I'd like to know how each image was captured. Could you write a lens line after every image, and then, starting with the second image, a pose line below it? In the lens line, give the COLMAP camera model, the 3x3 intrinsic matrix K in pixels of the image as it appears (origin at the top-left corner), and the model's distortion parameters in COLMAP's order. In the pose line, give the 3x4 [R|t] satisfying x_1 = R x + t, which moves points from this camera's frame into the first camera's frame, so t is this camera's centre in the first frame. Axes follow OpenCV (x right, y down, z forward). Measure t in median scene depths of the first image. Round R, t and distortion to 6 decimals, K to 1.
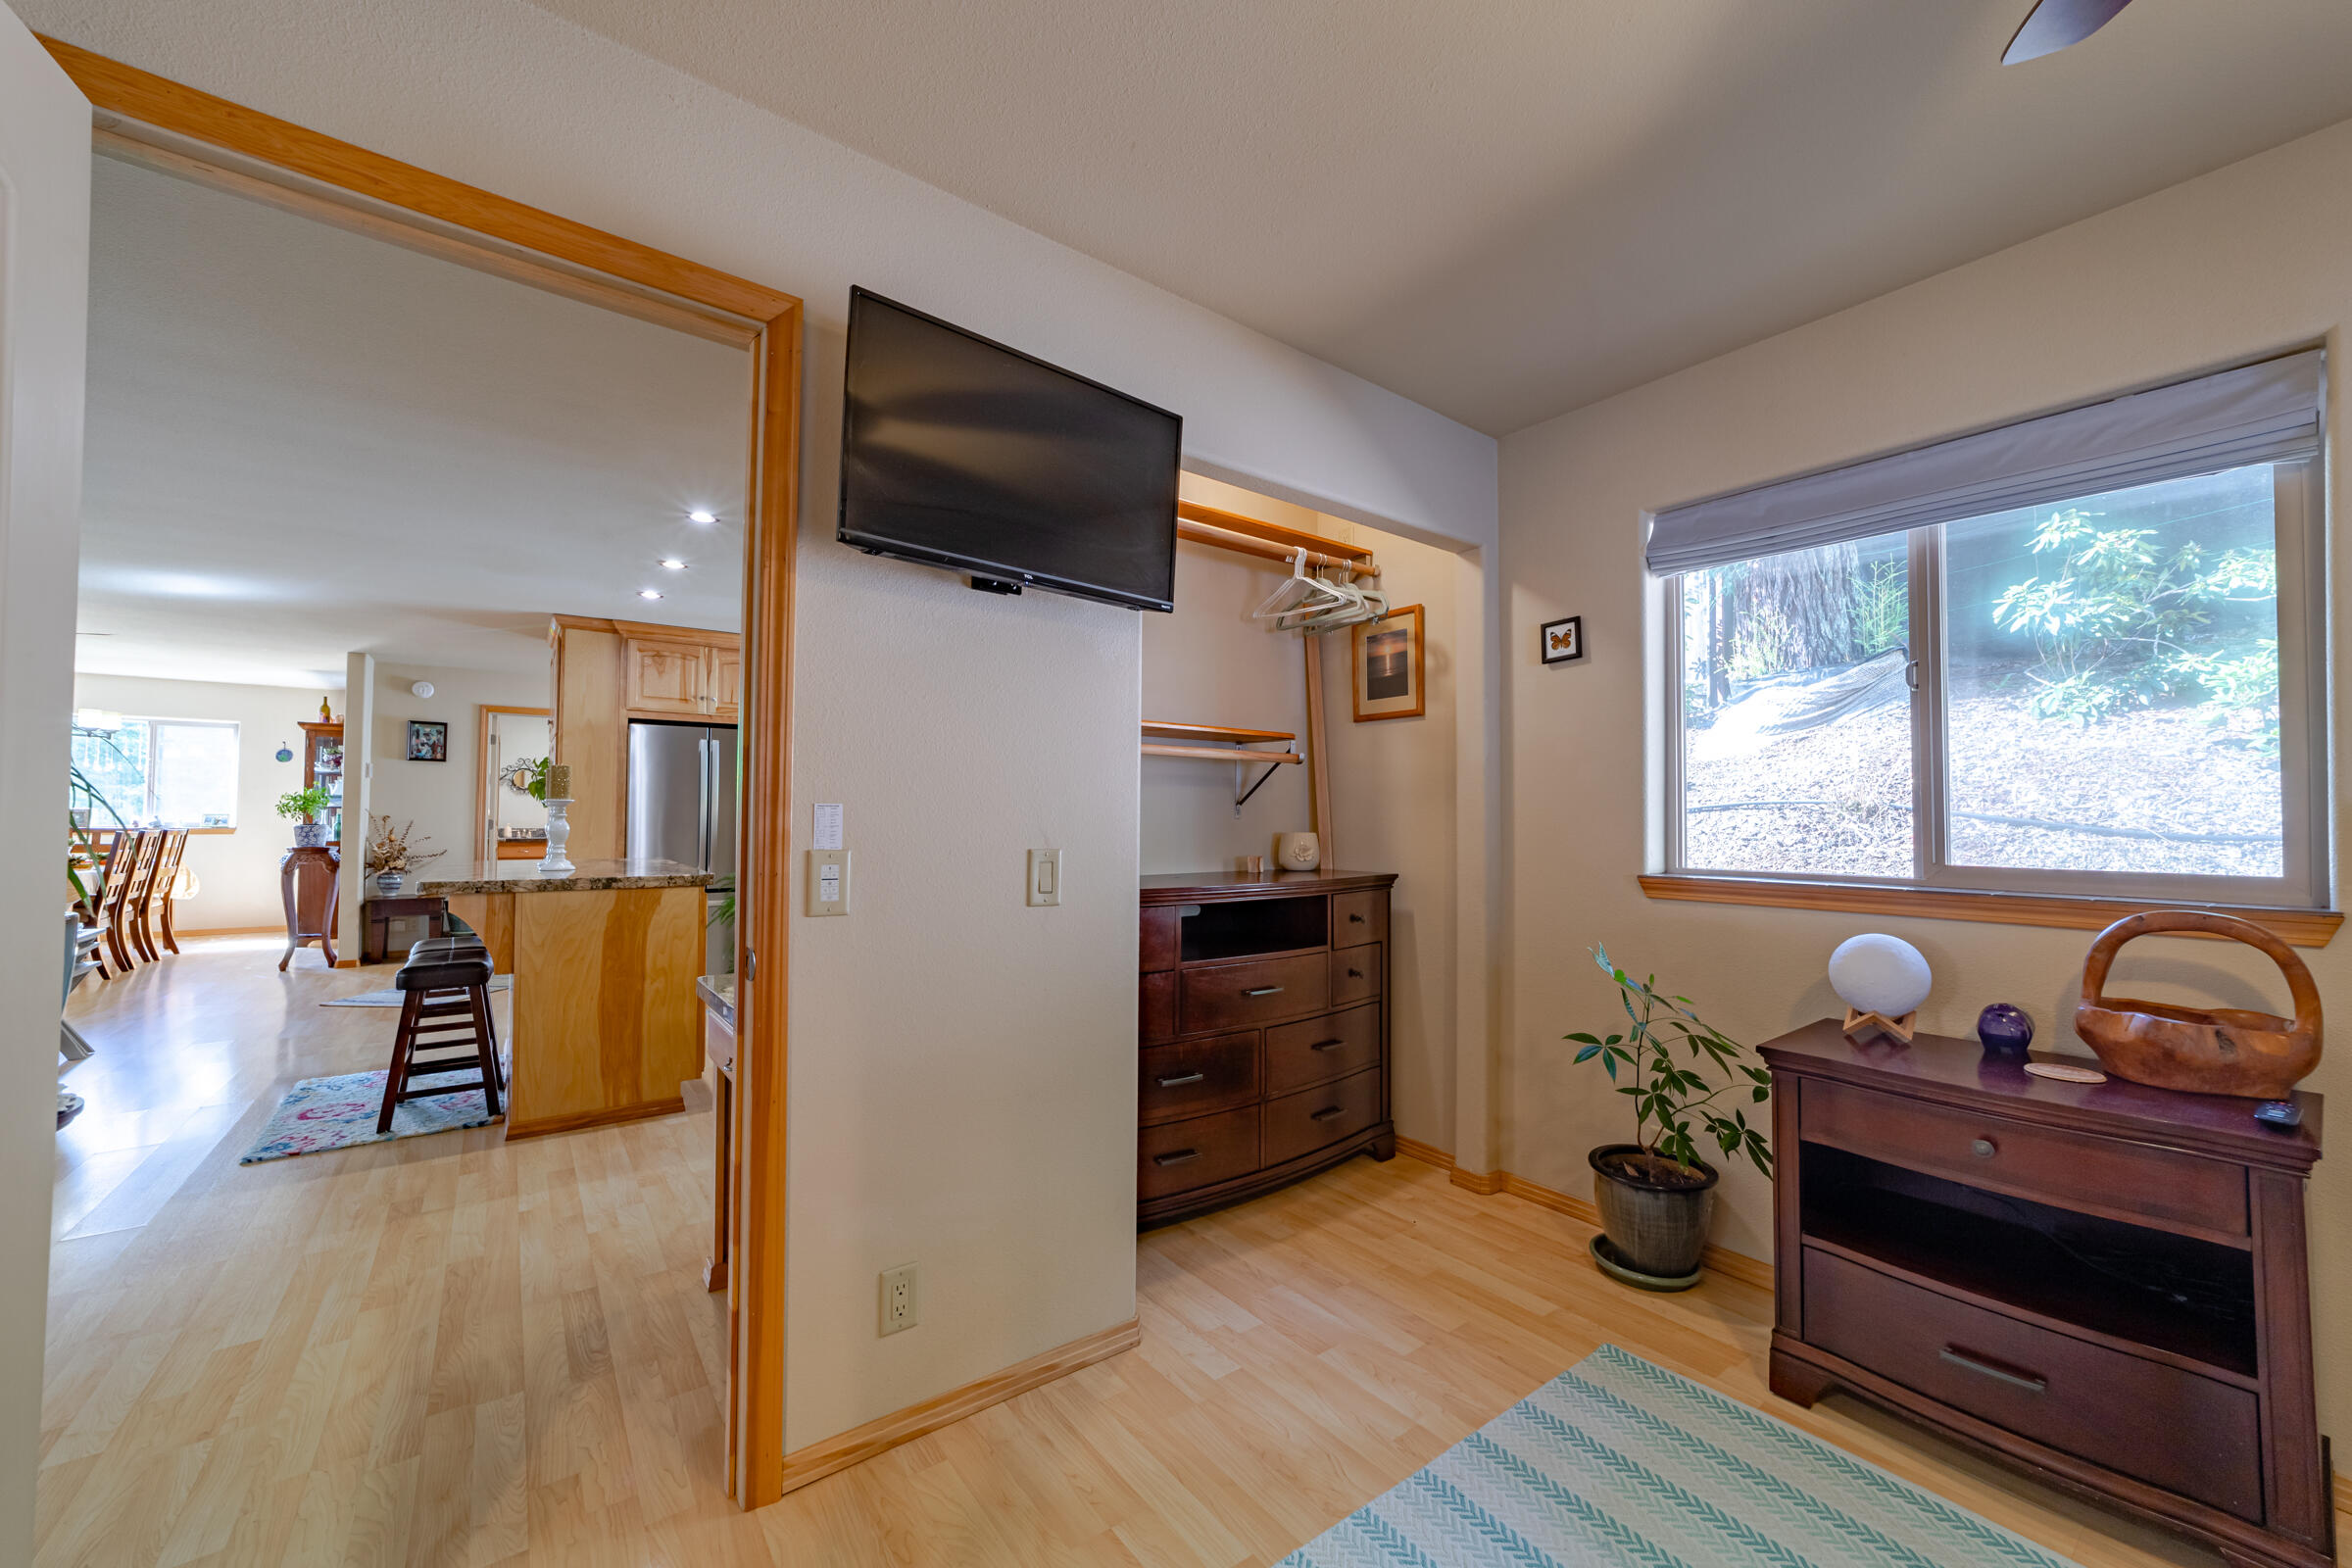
lens RADIAL K [[901.7, 0, 1170.3], [0, 901.7, 789.2], [0, 0, 1]] dist [-0.000547, 0.000394]
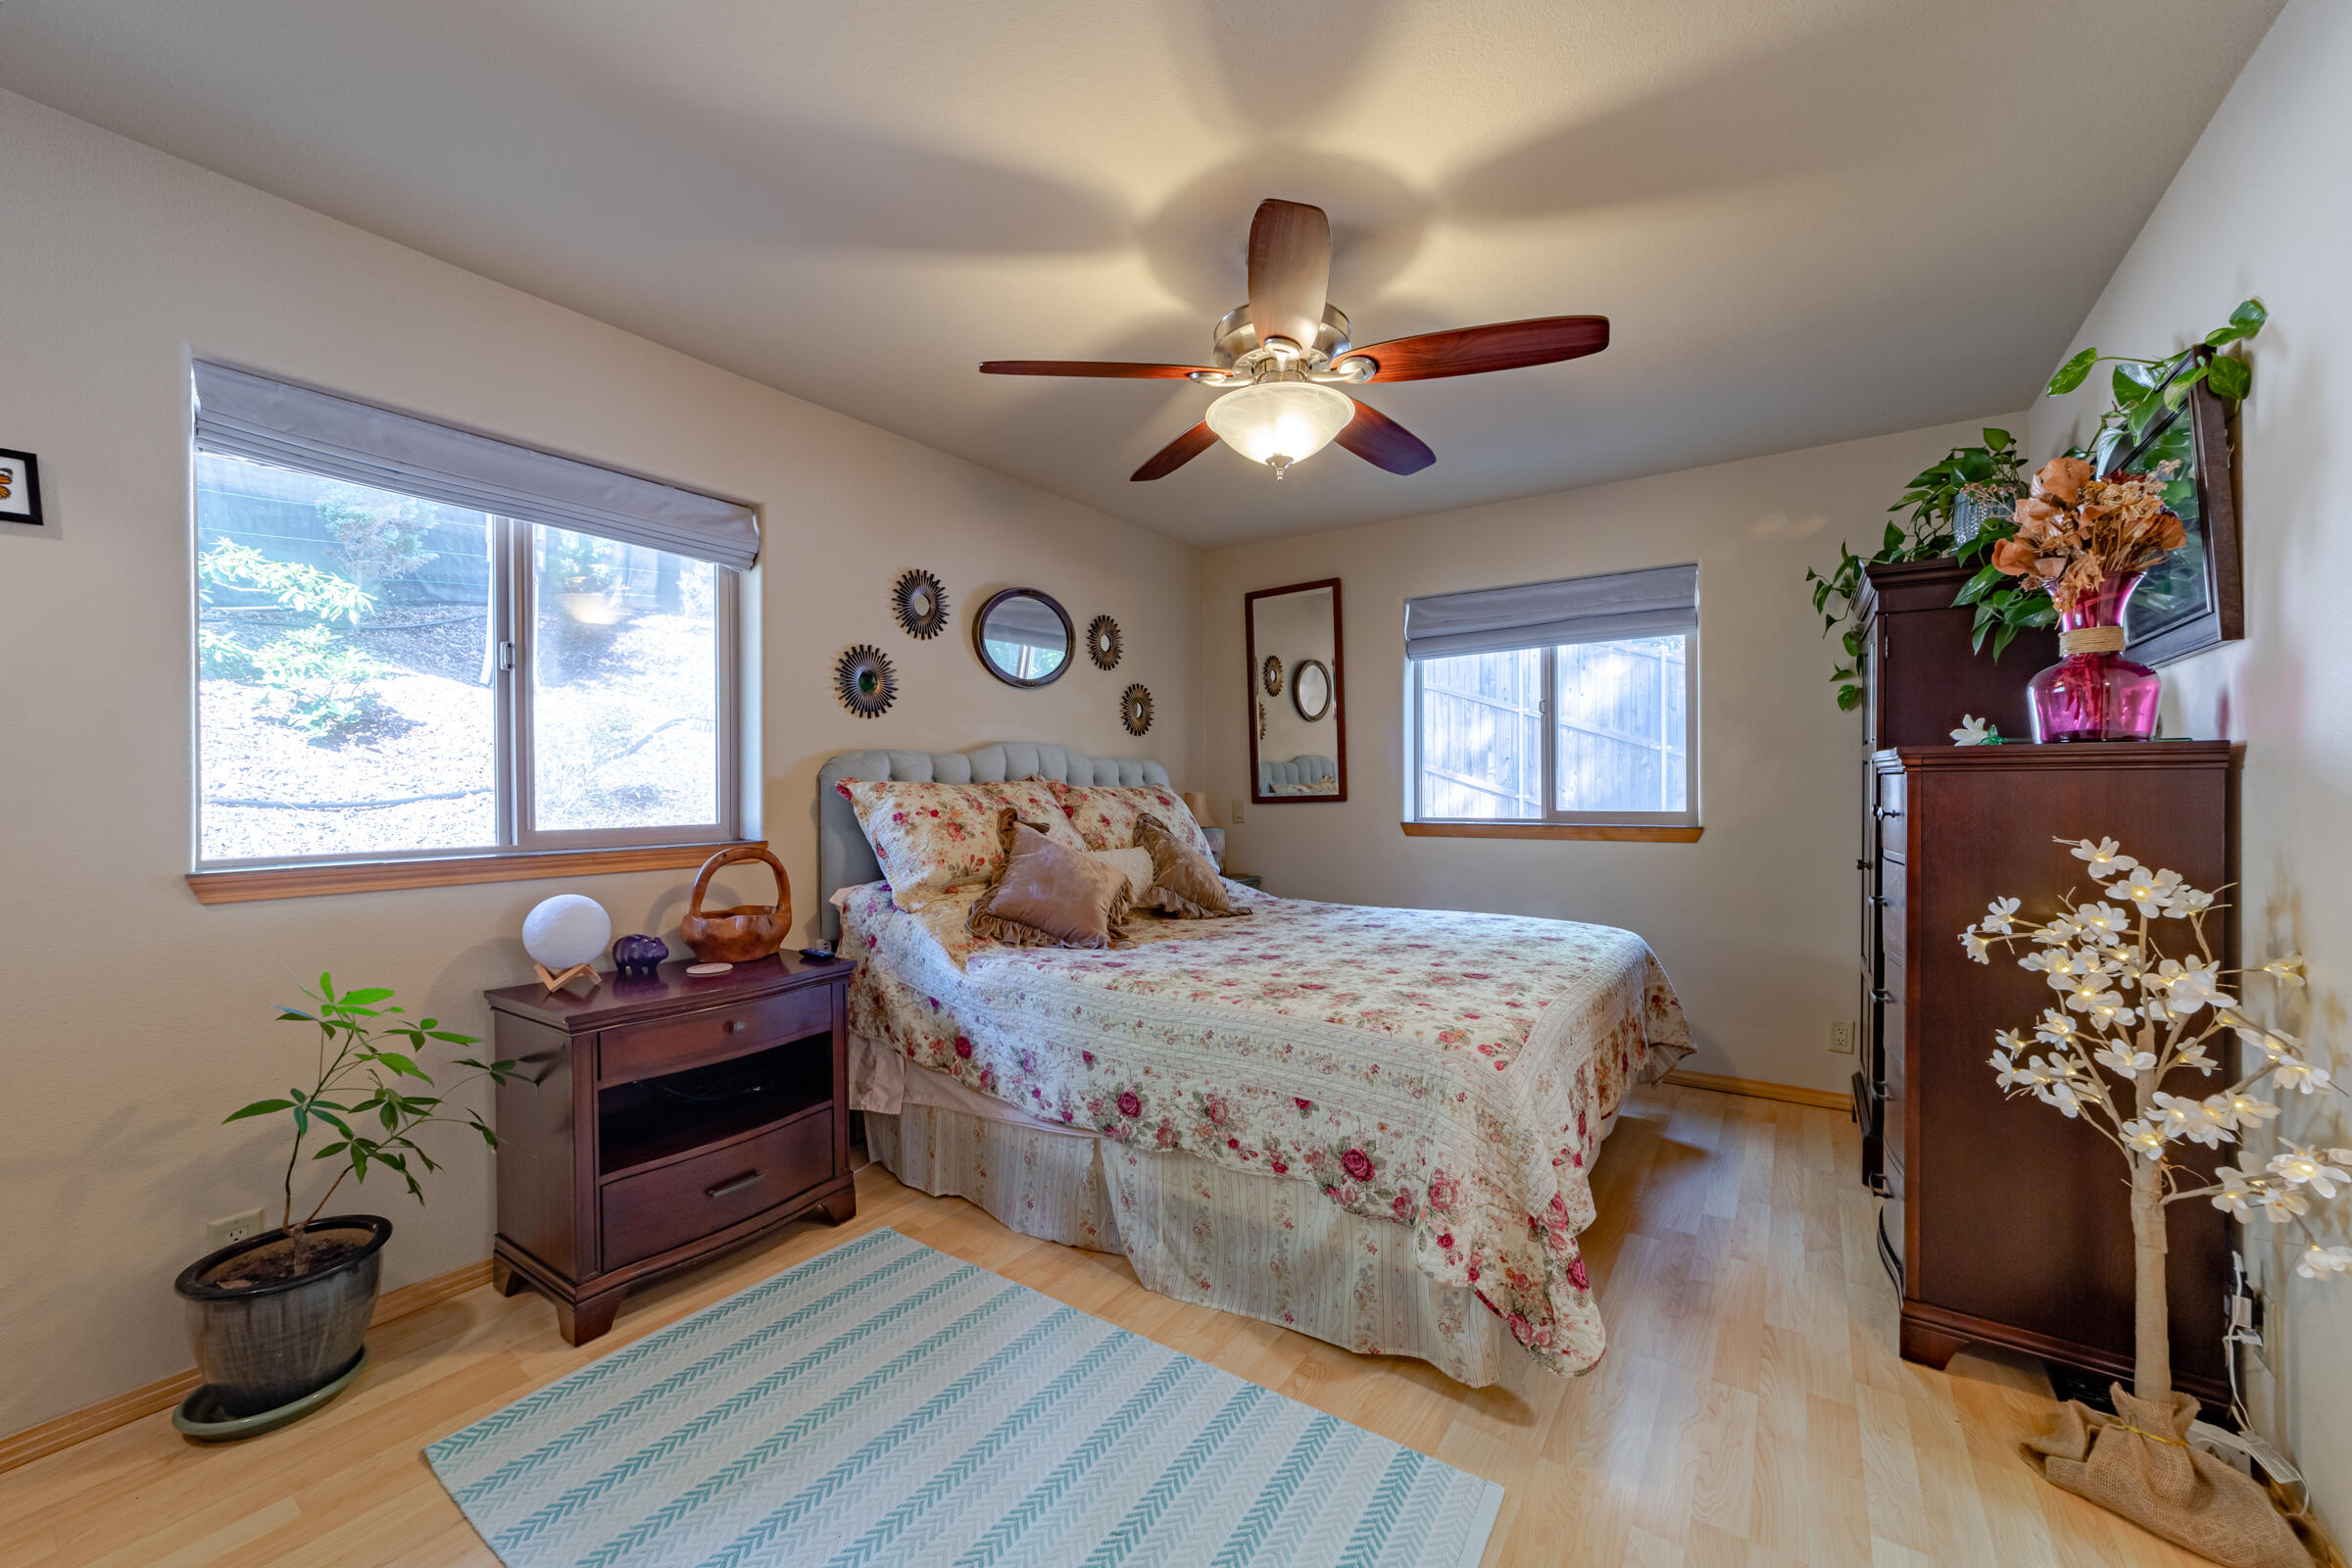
lens RADIAL K [[901.7, 0, 1170.3], [0, 901.7, 789.2], [0, 0, 1]] dist [-0.000547, 0.000394]
pose [[-0.316419, -0.006022, 0.948600, -0.476400], [-0.026215, 0.999653, -0.002398, 0.015328], [-0.948257, -0.025626, -0.316467, 0.638295]]
